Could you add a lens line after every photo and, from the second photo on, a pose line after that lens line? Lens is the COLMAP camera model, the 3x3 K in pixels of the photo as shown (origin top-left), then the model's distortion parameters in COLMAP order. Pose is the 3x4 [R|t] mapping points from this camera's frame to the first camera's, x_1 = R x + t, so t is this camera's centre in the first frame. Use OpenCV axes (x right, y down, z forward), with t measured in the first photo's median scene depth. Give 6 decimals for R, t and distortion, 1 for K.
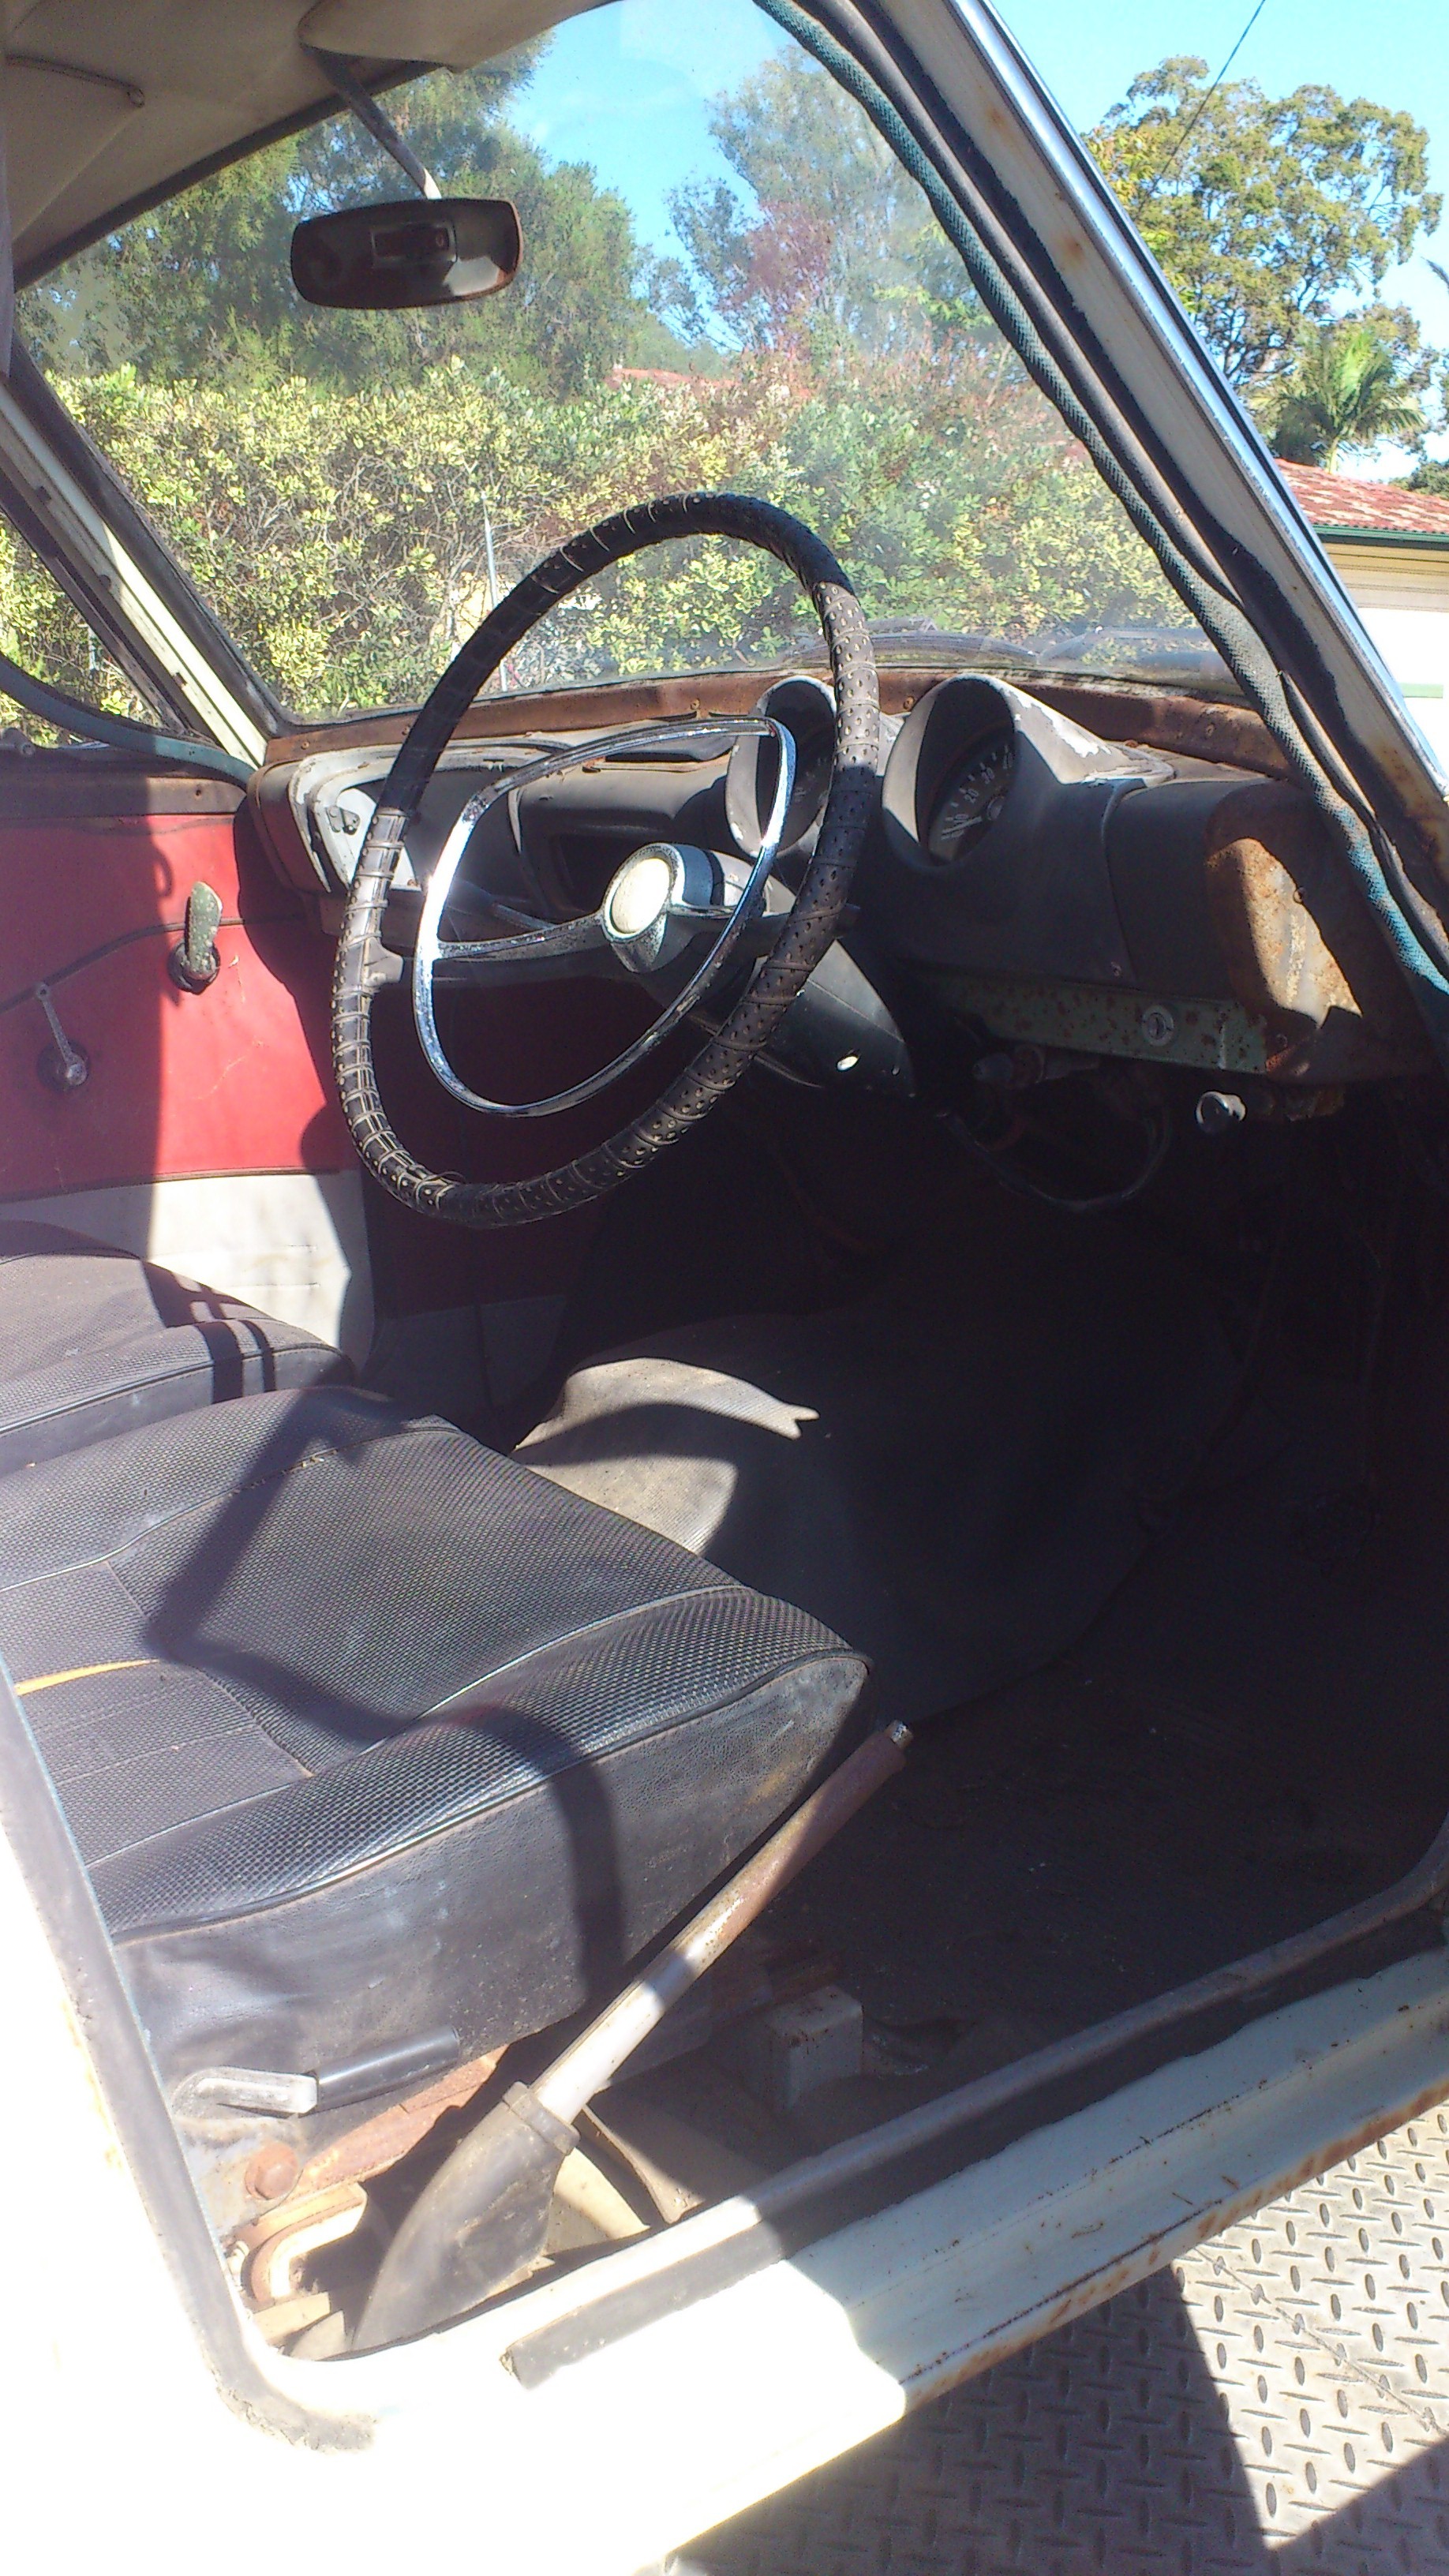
lens RADIAL K [[2296.5, 0, 723.9], [0, 2296.5, 1274.8], [0, 0, 1]] dist [0.040655, -0.131927]
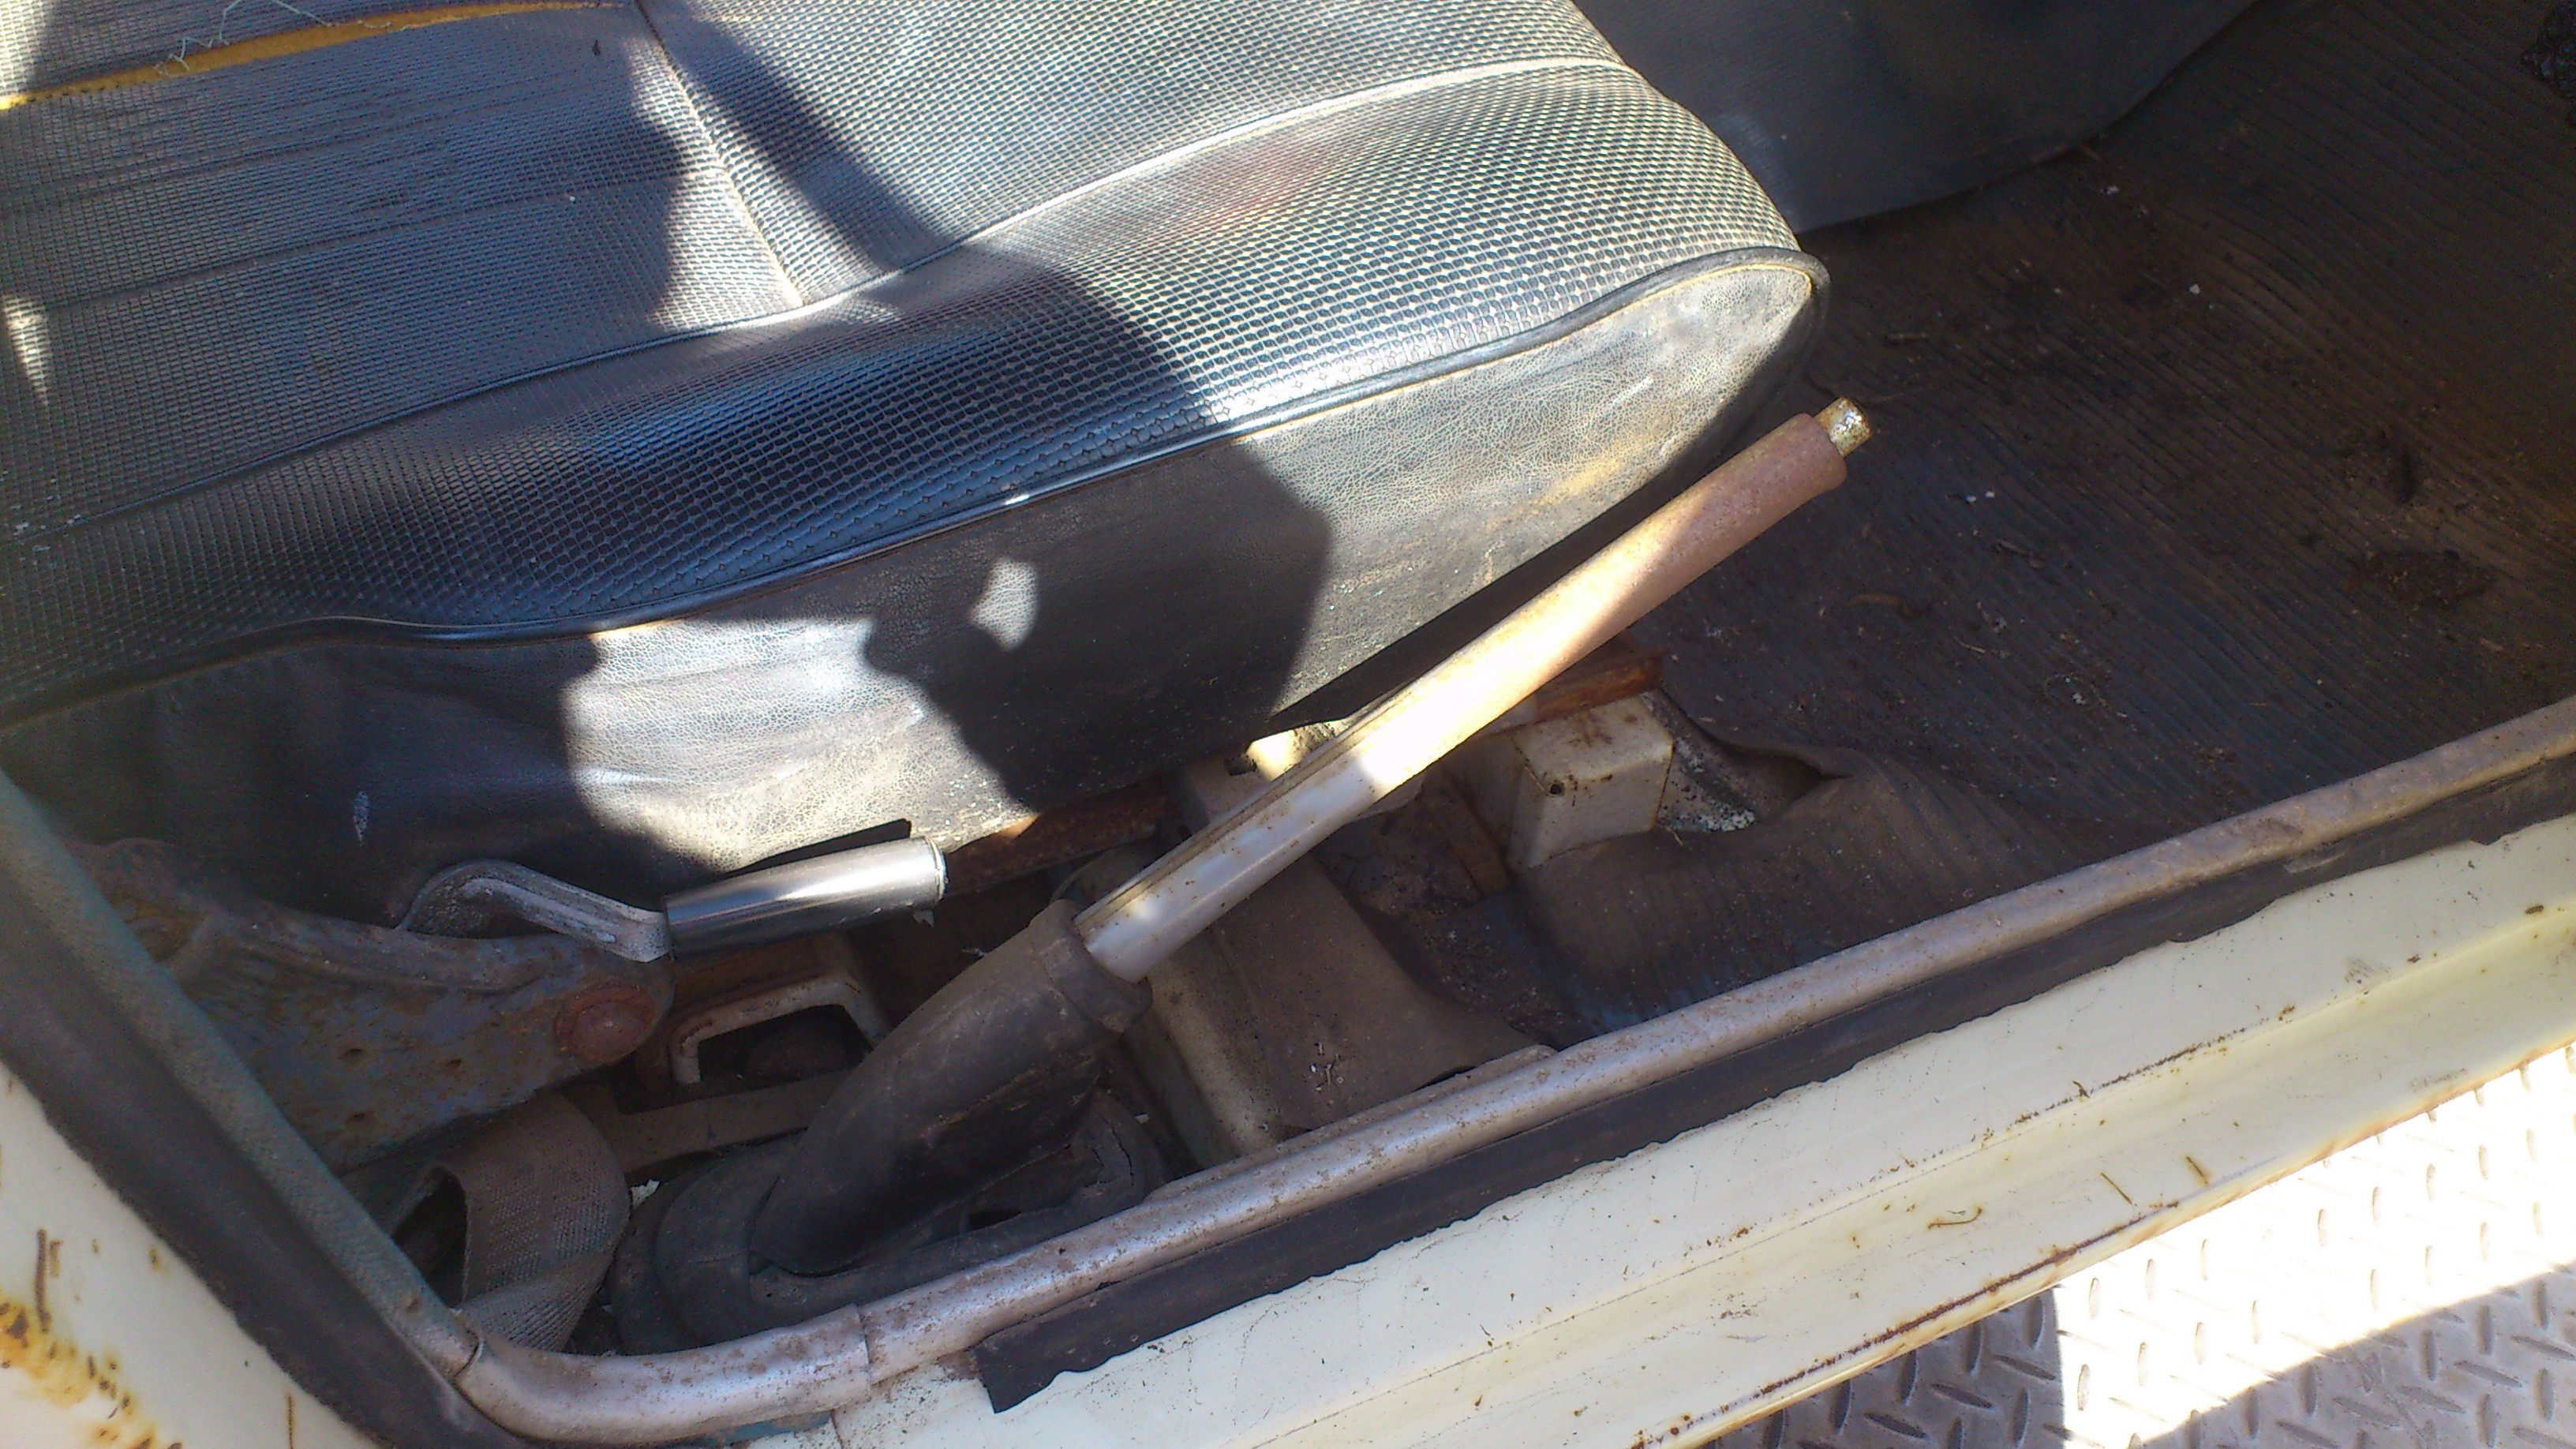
lens RADIAL K [[2296.5, 0, 1326.9], [0, 2296.5, 673.9], [0, 0, 1]] dist [0.040655, -0.131927]
pose [[0.980773, 0.185429, -0.060835, 0.001589], [-0.133517, 0.864928, 0.483811, 0.007788], [0.142331, -0.466386, 0.873055, 0.494509]]
